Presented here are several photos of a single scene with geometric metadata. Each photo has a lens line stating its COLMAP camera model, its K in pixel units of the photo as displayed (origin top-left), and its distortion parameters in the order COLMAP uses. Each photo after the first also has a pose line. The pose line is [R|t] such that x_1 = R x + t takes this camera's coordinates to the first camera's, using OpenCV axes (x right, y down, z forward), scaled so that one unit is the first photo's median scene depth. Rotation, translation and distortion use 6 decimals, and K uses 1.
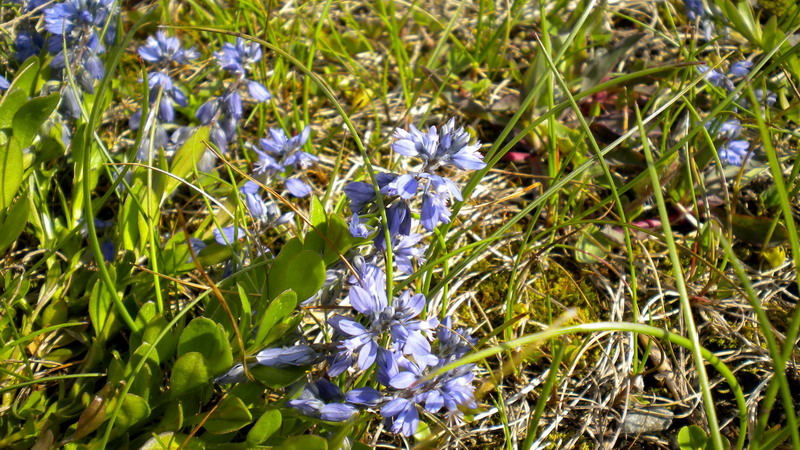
lens RADIAL K [[920.0, 0, 399.9], [0, 920.0, 224.1], [0, 0, 1]] dist [-0.002549, 0.000000]
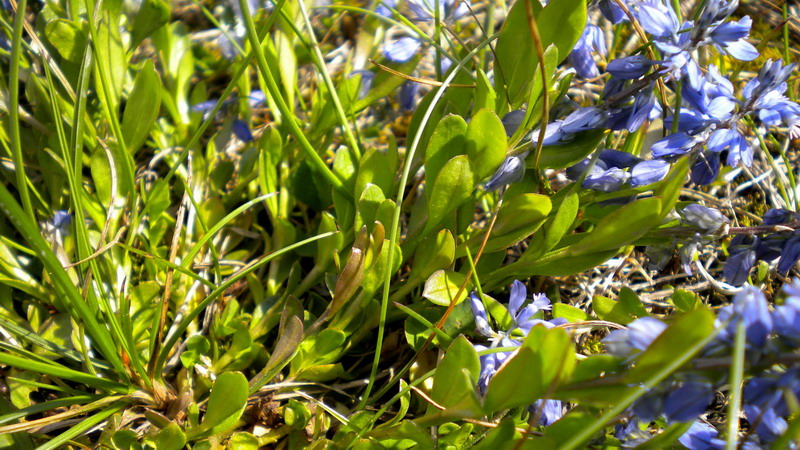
lens RADIAL K [[920.0, 0, 400.7], [0, 920.0, 225.6], [0, 0, 1]] dist [-0.002549, 0.000000]
pose [[0.952270, -0.291446, 0.090775, -0.357011], [0.287618, 0.956276, 0.053019, 0.137780], [-0.102258, -0.024380, 0.994459, 0.190527]]
